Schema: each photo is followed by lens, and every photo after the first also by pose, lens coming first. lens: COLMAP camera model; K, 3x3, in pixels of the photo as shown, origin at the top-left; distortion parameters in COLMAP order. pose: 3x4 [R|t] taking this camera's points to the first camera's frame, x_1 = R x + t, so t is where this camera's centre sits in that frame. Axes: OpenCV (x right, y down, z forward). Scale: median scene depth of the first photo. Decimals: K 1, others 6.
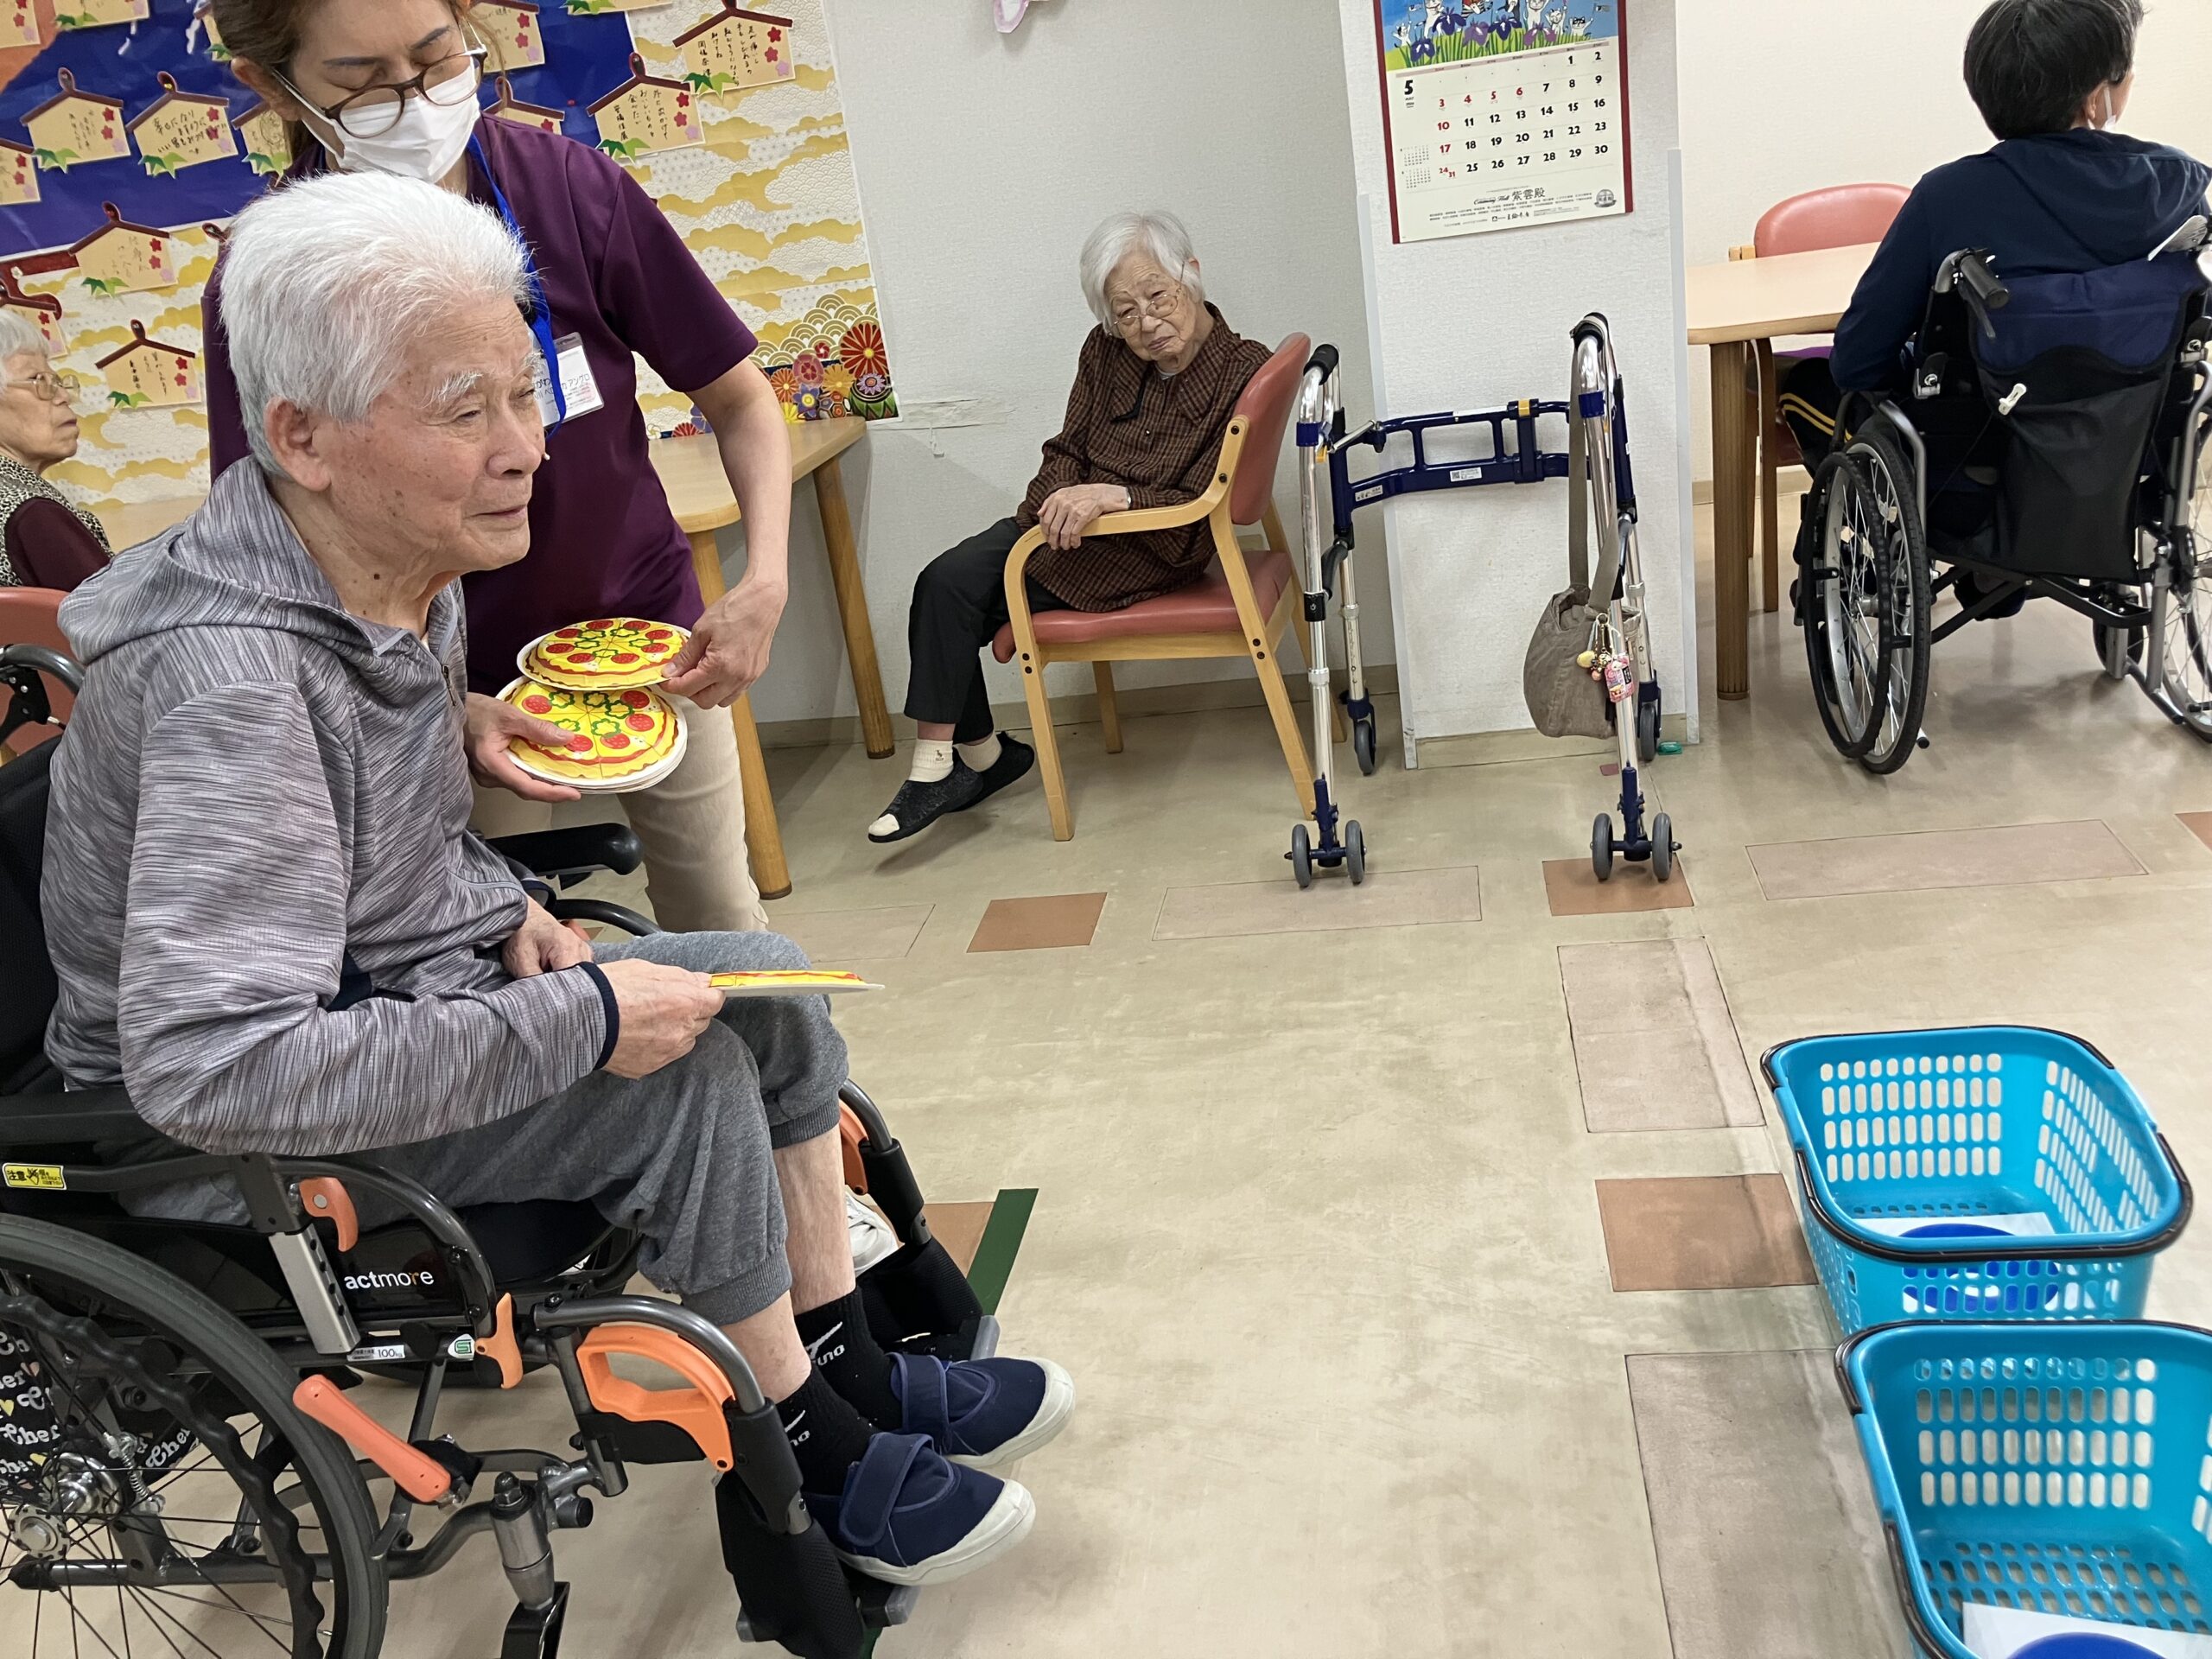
lens RADIAL K [[1854.8, 0, 1154.6], [0, 1854.8, 814.2], [0, 0, 1]] dist [0.017786, -0.014300]
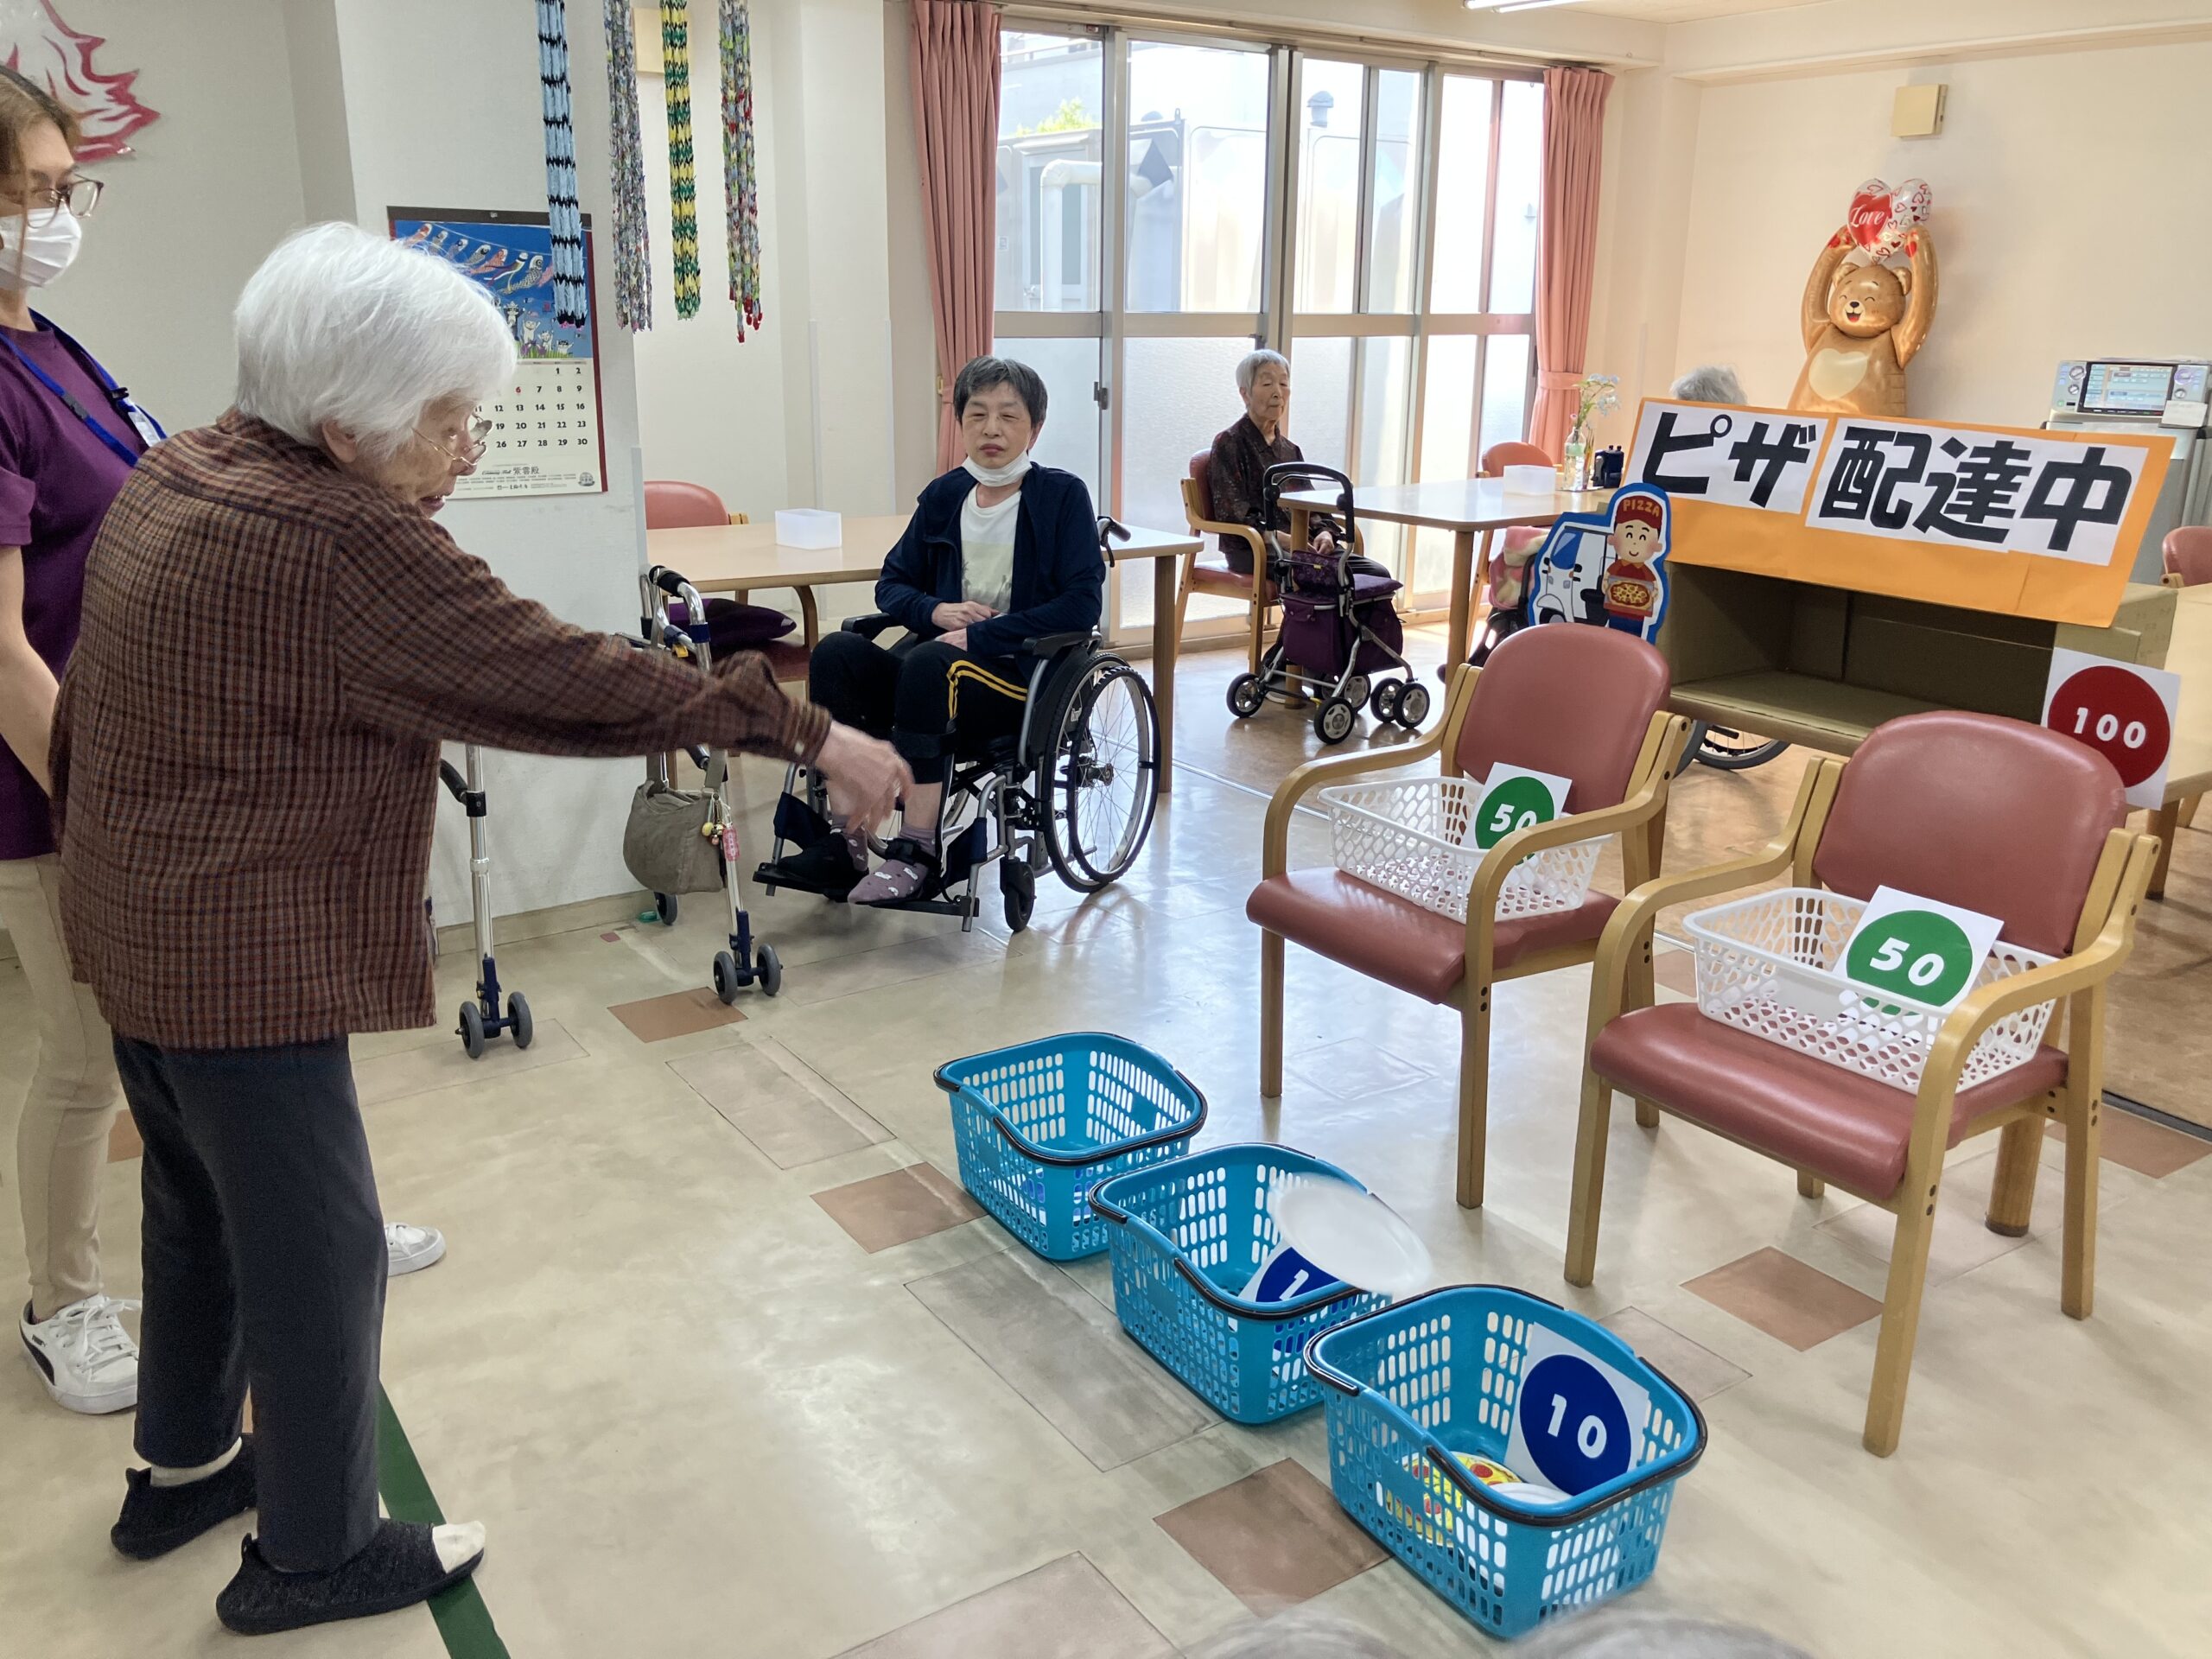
lens RADIAL K [[1854.8, 0, 1137.1], [0, 1854.8, 799.2], [0, 0, 1]] dist [0.017786, -0.014300]
pose [[0.733440, -0.031704, 0.679014, -0.351679], [0.125835, 0.987979, -0.089792, 0.042395], [-0.668005, 0.151301, 0.728613, -0.132628]]
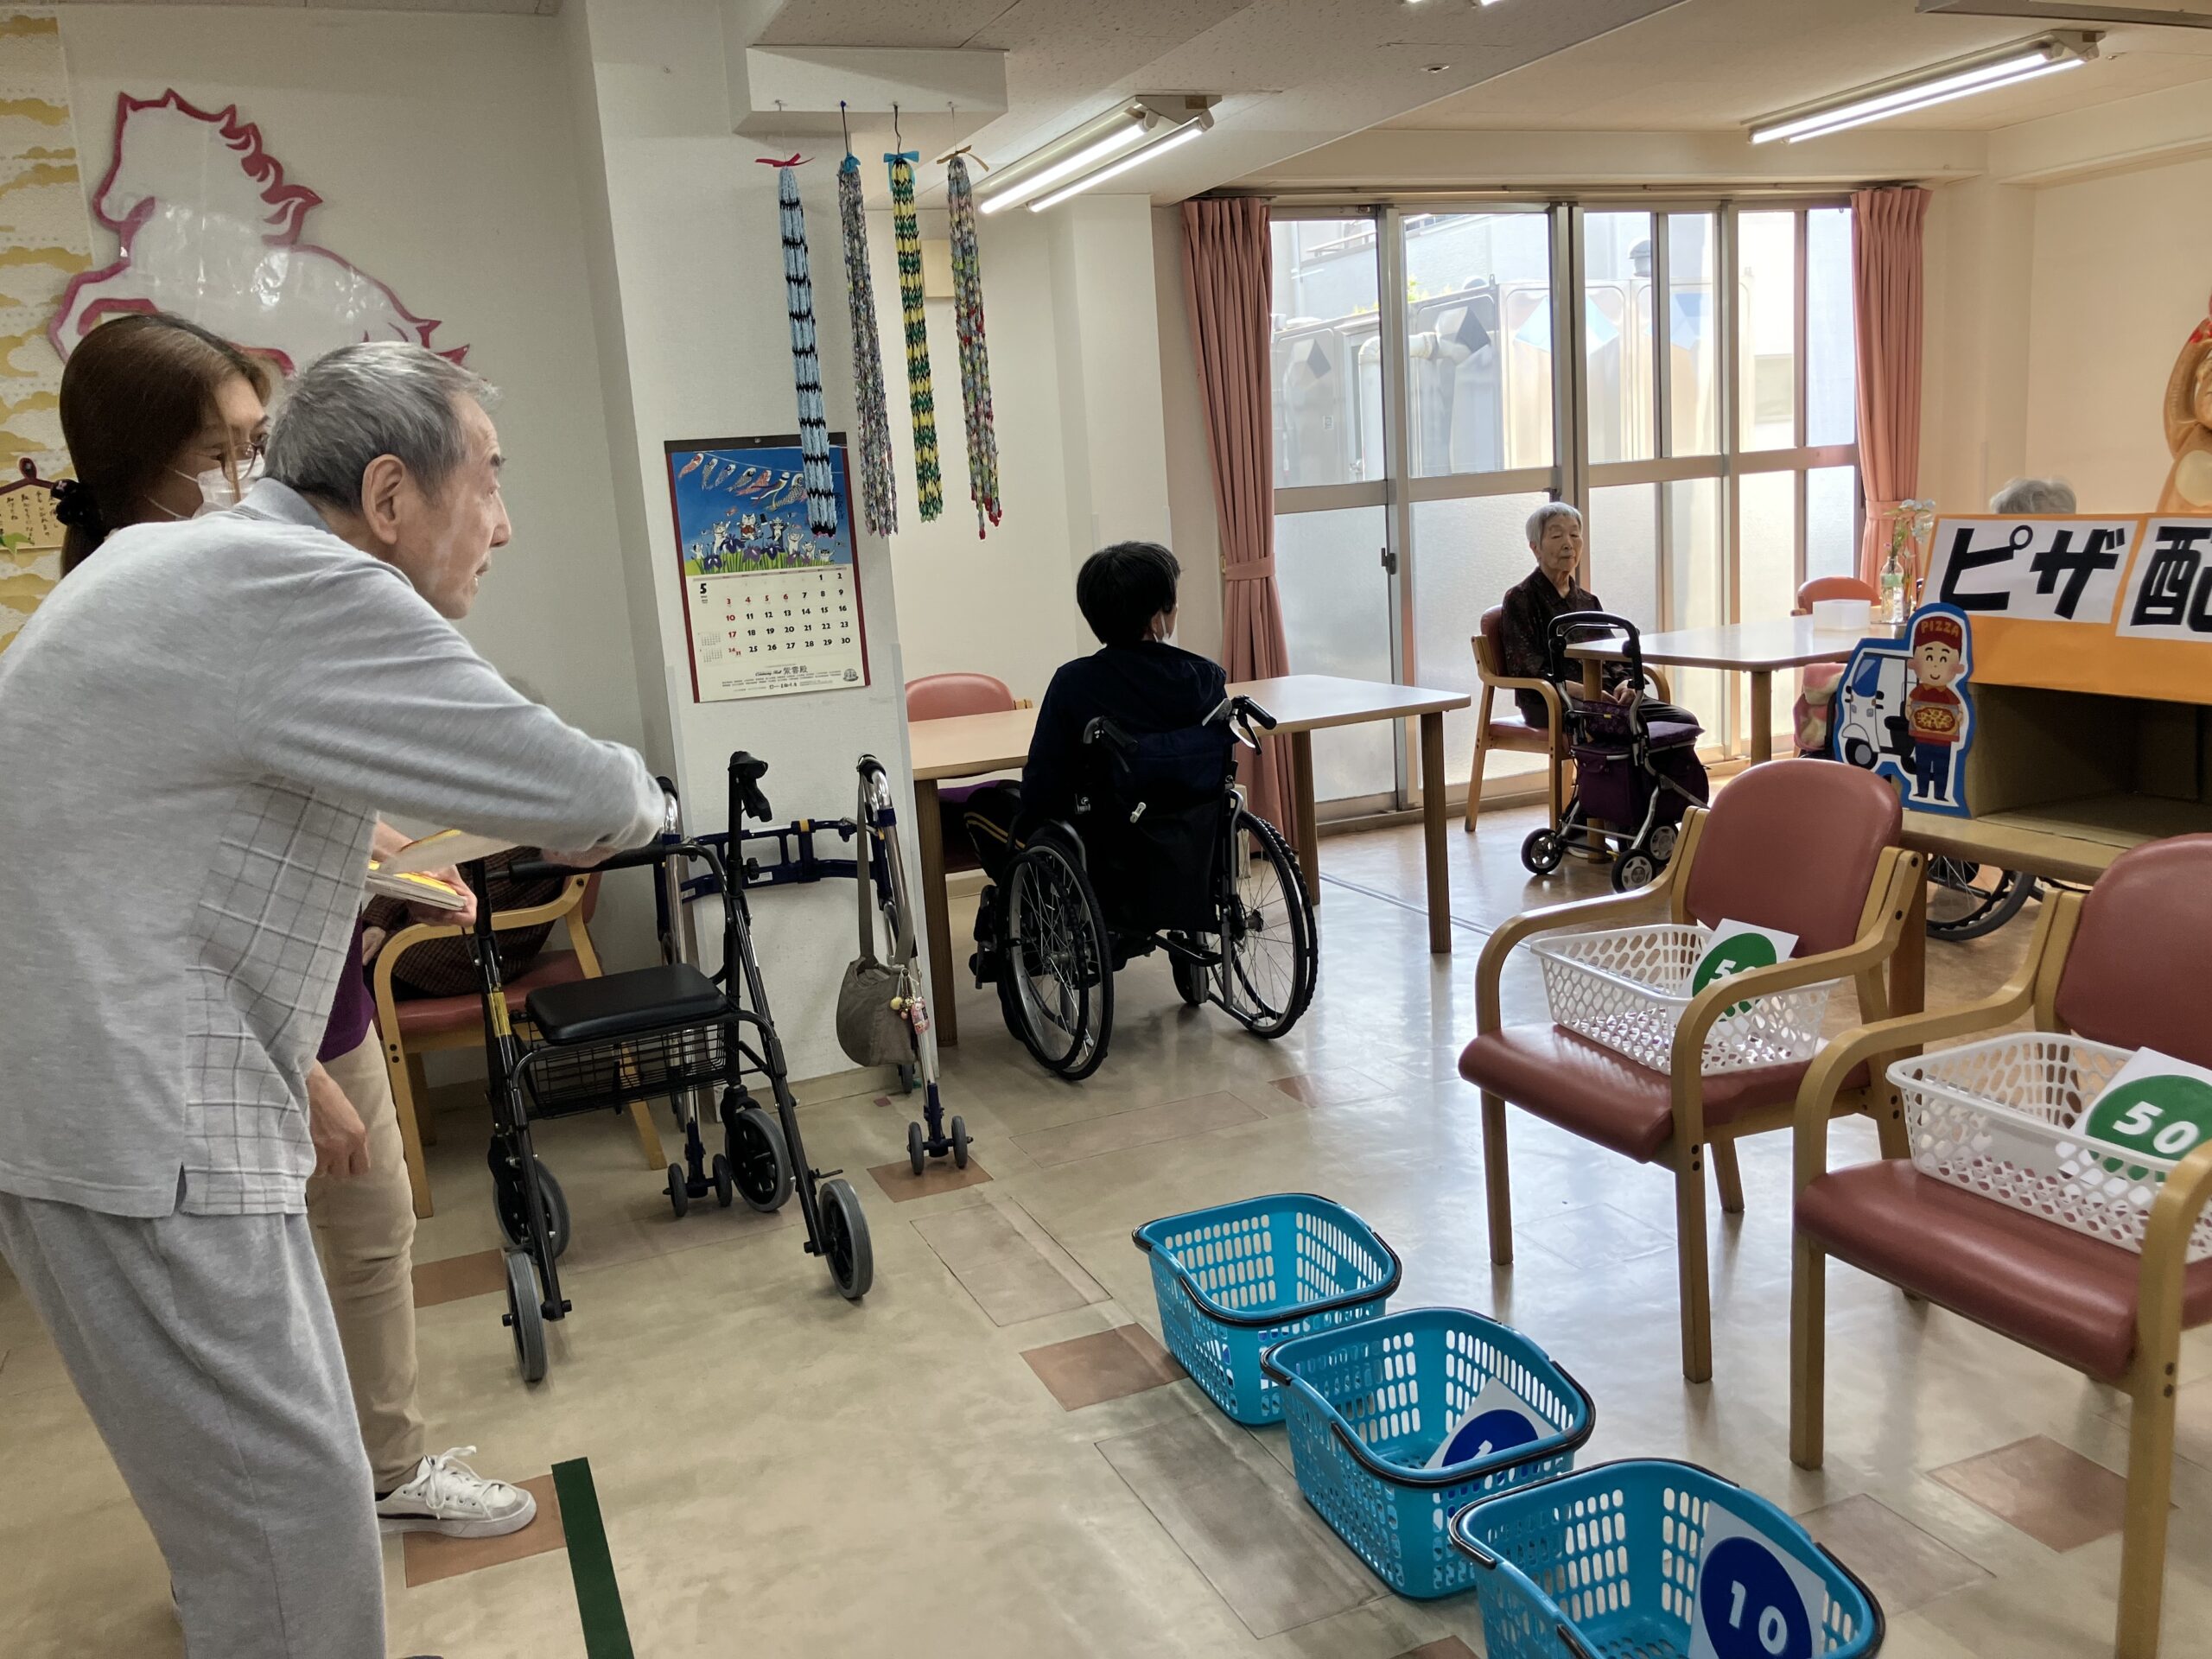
lens RADIAL K [[1854.8, 0, 1094.7], [0, 1854.8, 826.3], [0, 0, 1]] dist [0.017786, -0.014300]
pose [[0.867823, -0.012846, 0.496708, -0.279889], [0.126682, 0.972349, -0.196184, 0.064116], [-0.480454, 0.233177, 0.845454, -0.202352]]
